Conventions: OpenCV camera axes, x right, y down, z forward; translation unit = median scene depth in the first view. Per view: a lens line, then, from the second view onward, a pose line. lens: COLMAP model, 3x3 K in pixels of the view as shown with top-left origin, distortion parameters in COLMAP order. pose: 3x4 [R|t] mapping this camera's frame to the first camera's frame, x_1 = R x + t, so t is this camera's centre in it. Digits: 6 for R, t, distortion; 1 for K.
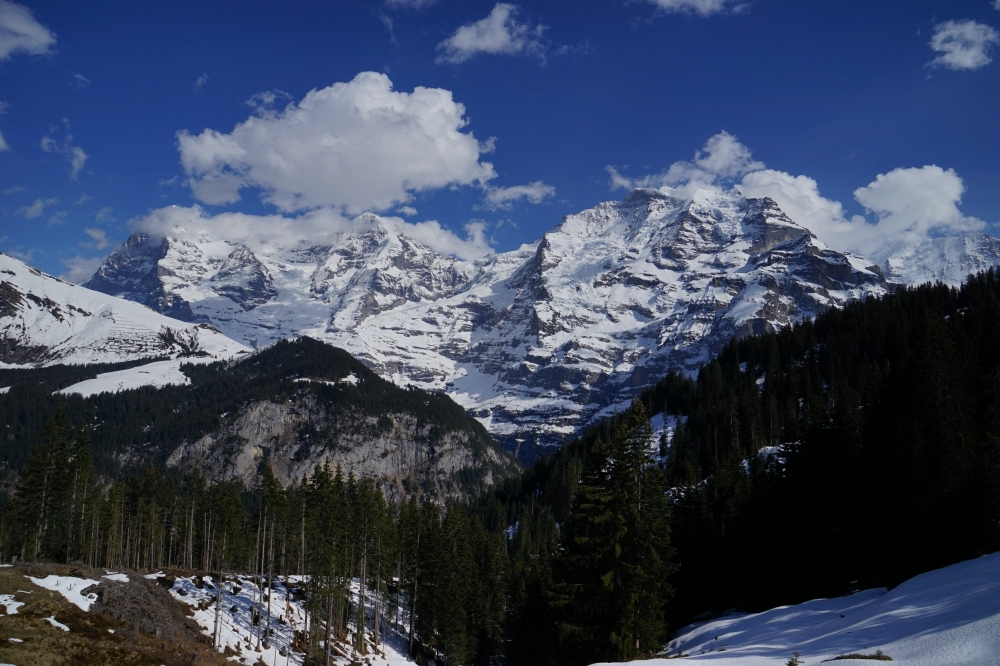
lens RADIAL K [[667.8, 0, 490.9], [0, 667.8, 355.0], [0, 0, 1]] dist [-0.023291, 0.016318]
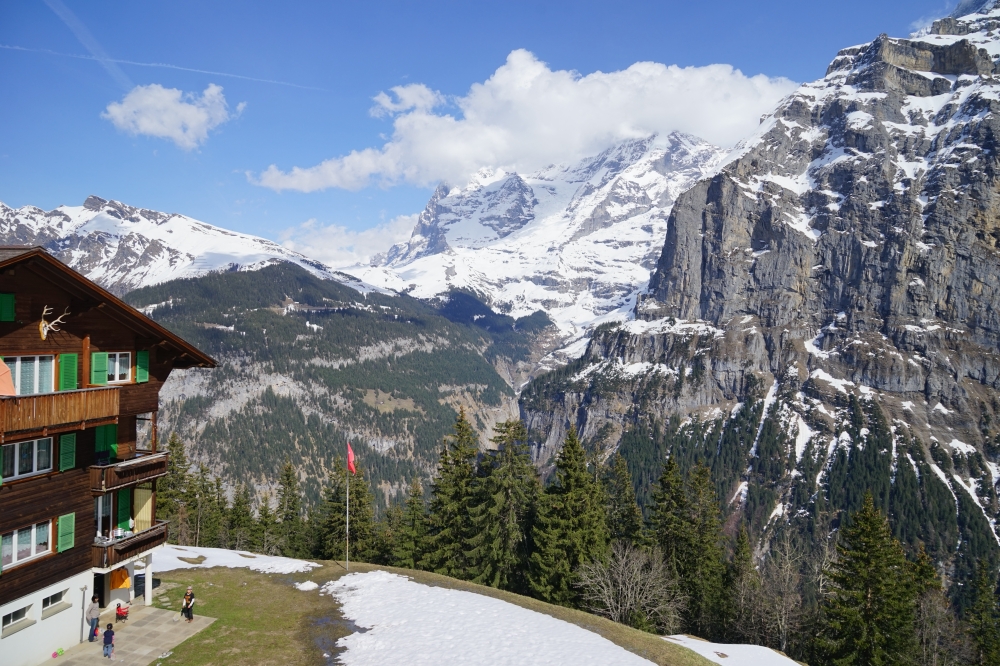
lens RADIAL K [[667.8, 0, 504.3], [0, 667.8, 335.1], [0, 0, 1]] dist [-0.023291, 0.016318]
pose [[0.794100, -0.014106, -0.607624, 0.264586], [0.068483, 0.995441, 0.066392, 0.015925], [0.603917, -0.094334, 0.791445, 0.163055]]
